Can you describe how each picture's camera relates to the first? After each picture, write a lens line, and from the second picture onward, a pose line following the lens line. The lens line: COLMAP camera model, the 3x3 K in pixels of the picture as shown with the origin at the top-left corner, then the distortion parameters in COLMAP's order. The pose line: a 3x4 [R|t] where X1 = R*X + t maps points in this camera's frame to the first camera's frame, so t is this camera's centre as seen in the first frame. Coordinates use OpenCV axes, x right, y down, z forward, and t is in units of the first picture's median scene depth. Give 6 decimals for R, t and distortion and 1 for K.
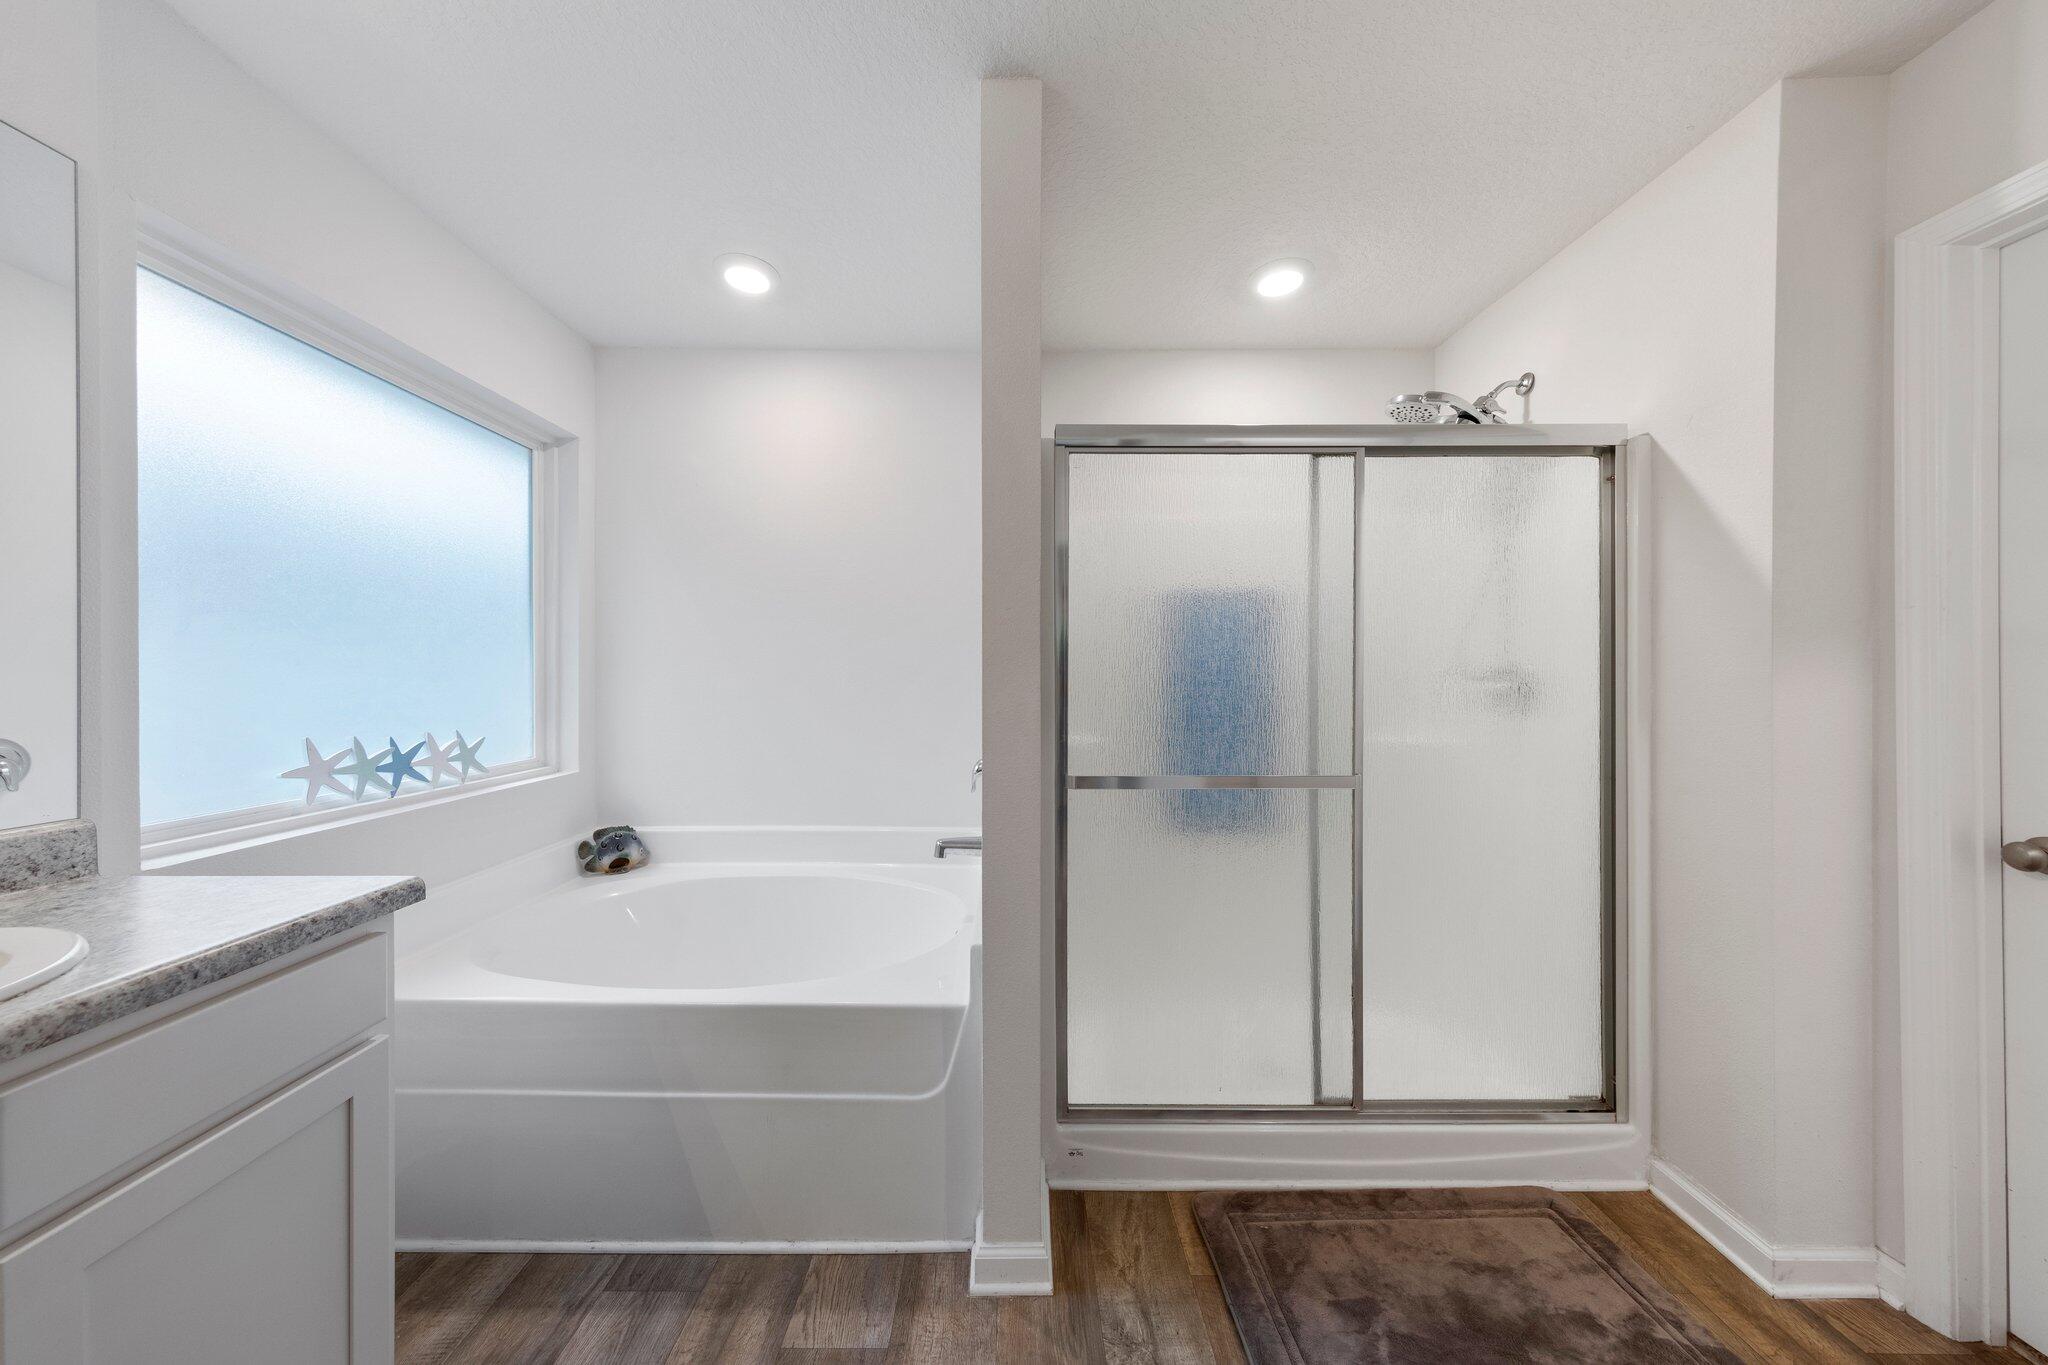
lens RADIAL K [[647.2, 0, 1002.3], [0, 647.2, 676.1], [0, 0, 1]] dist [0.004420, -0.000045]
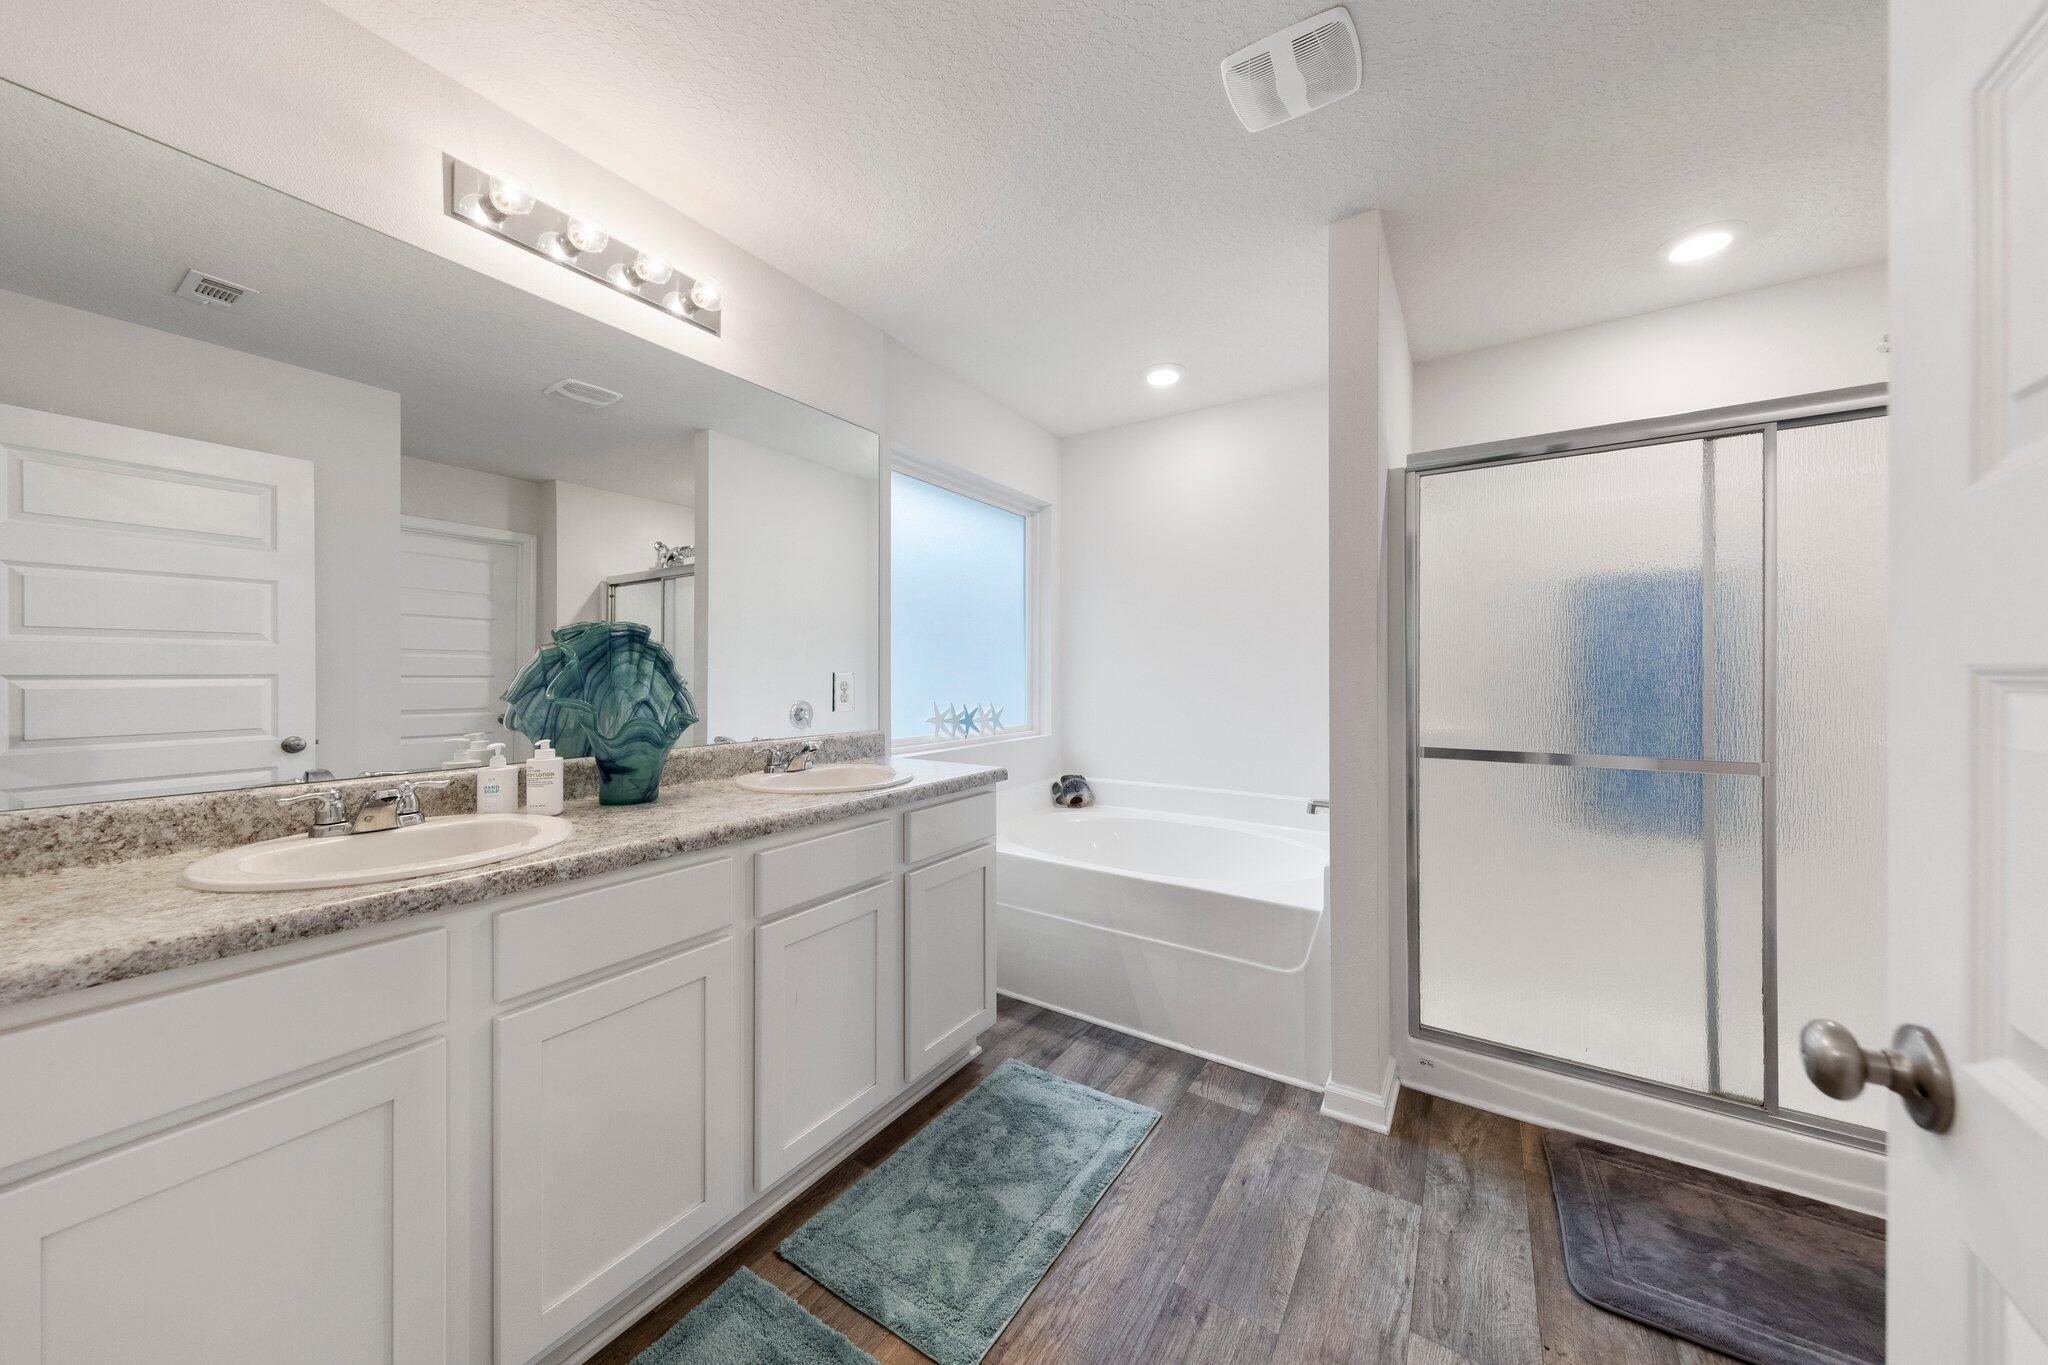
lens RADIAL K [[709.9, 0, 1027.6], [0, 709.9, 682.0], [0, 0, 1]] dist [-0.001534, 0.000219]
pose [[0.852174, 0.001766, -0.523255, 0.171317], [0.000020, 0.999994, 0.003407, 0.030544], [0.523258, -0.002914, 0.852169, -0.495746]]
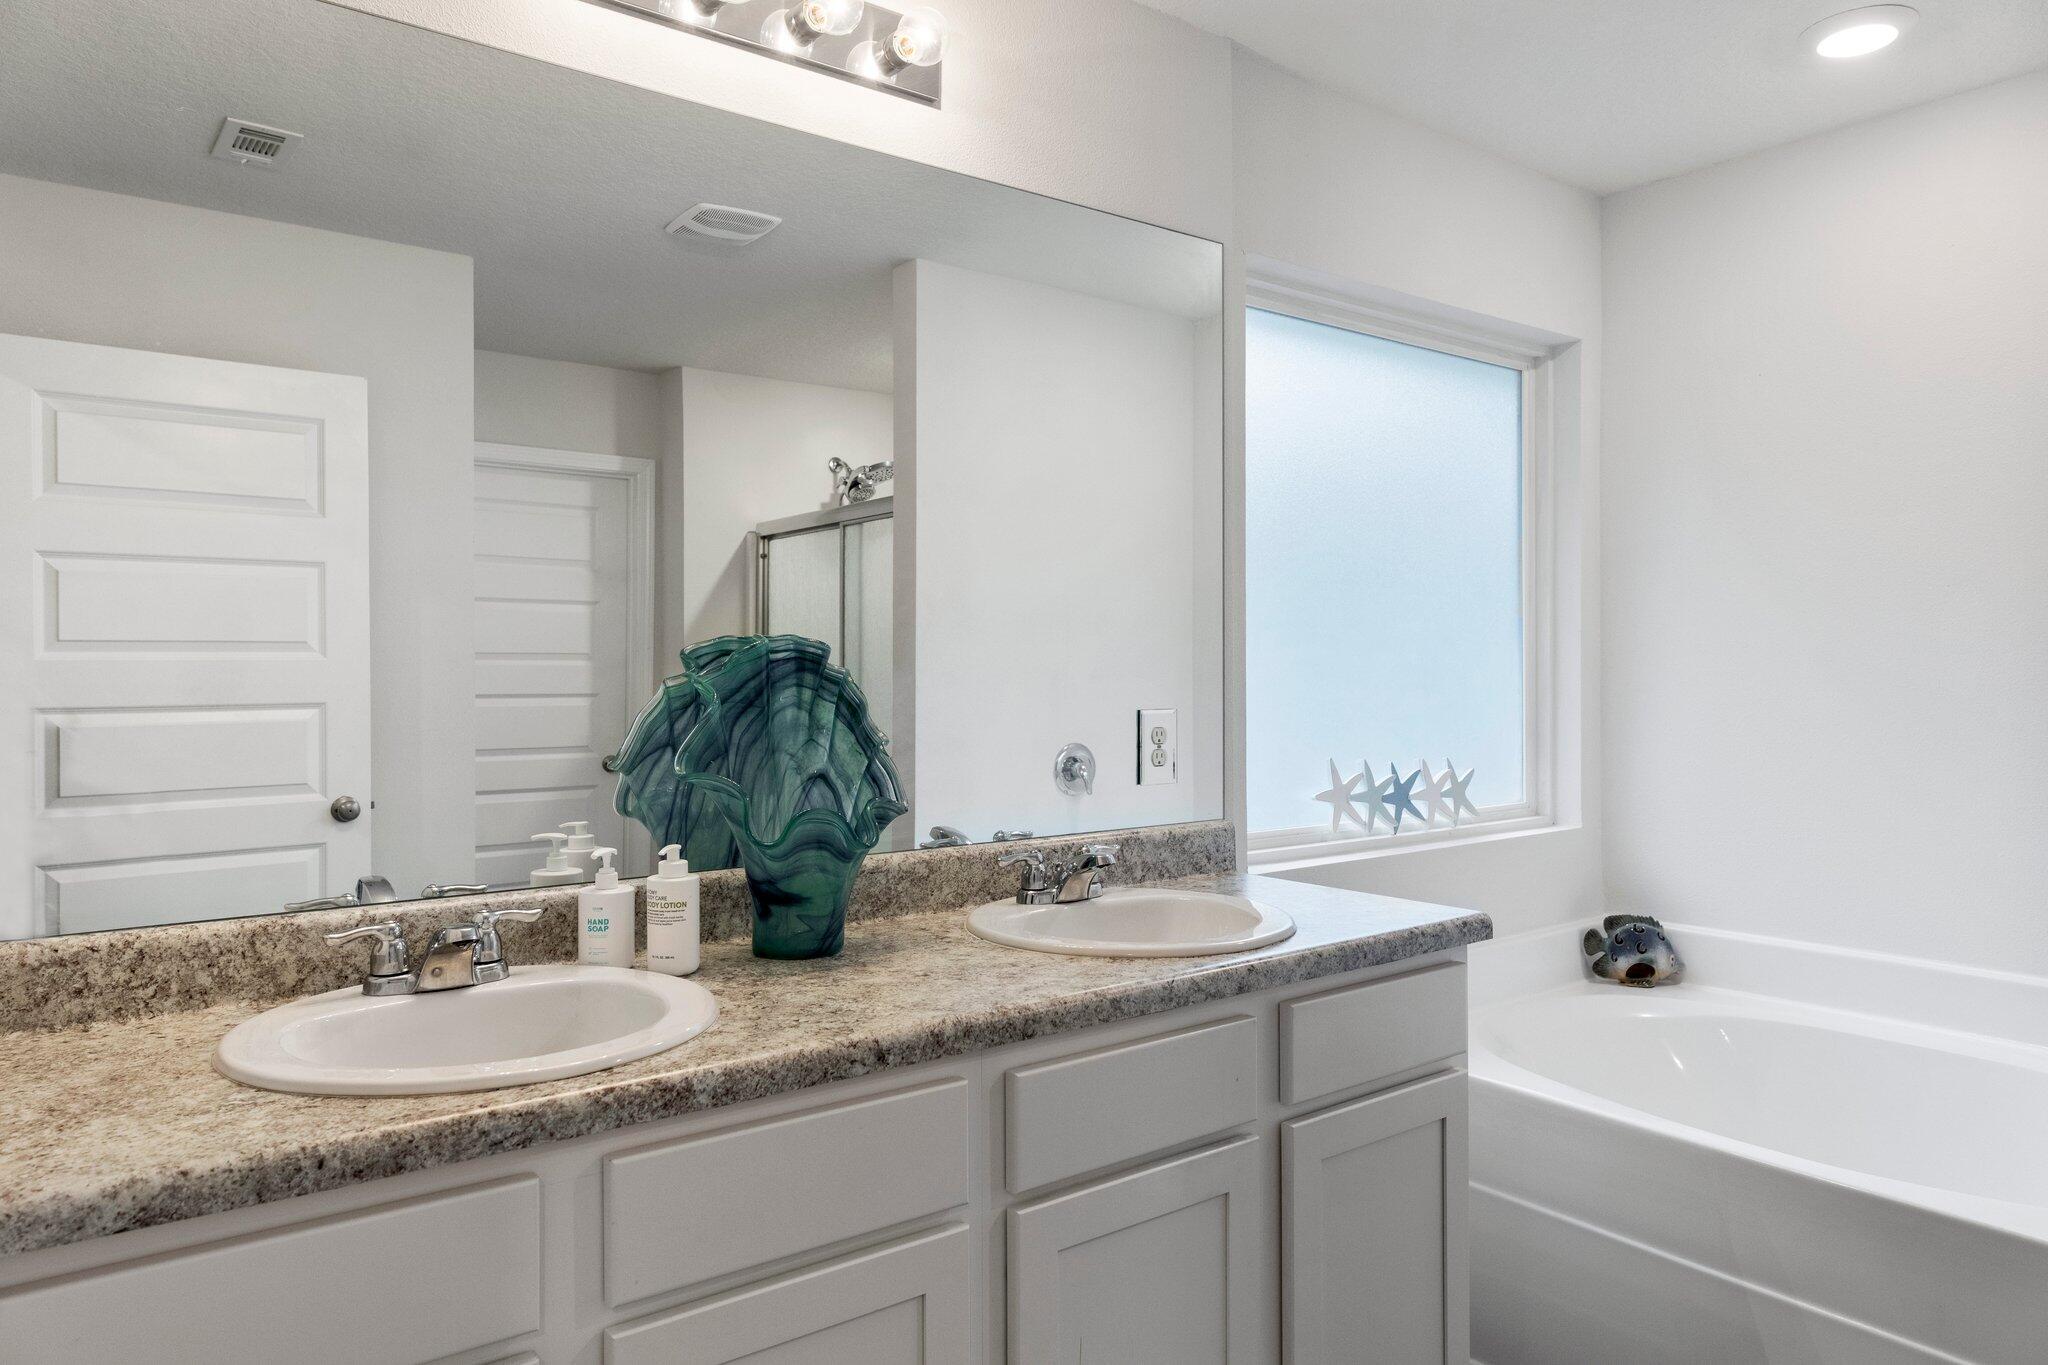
lens RADIAL K [[1367.3, 0, 1002.1], [0, 1367.3, 674.3], [0, 0, 1]] dist [0.004437, 0.000741]
pose [[0.617230, -0.000540, -0.786782, 0.139713], [0.002788, 0.999995, 0.001500, -0.024280], [0.786777, -0.003119, 0.617229, -0.489024]]
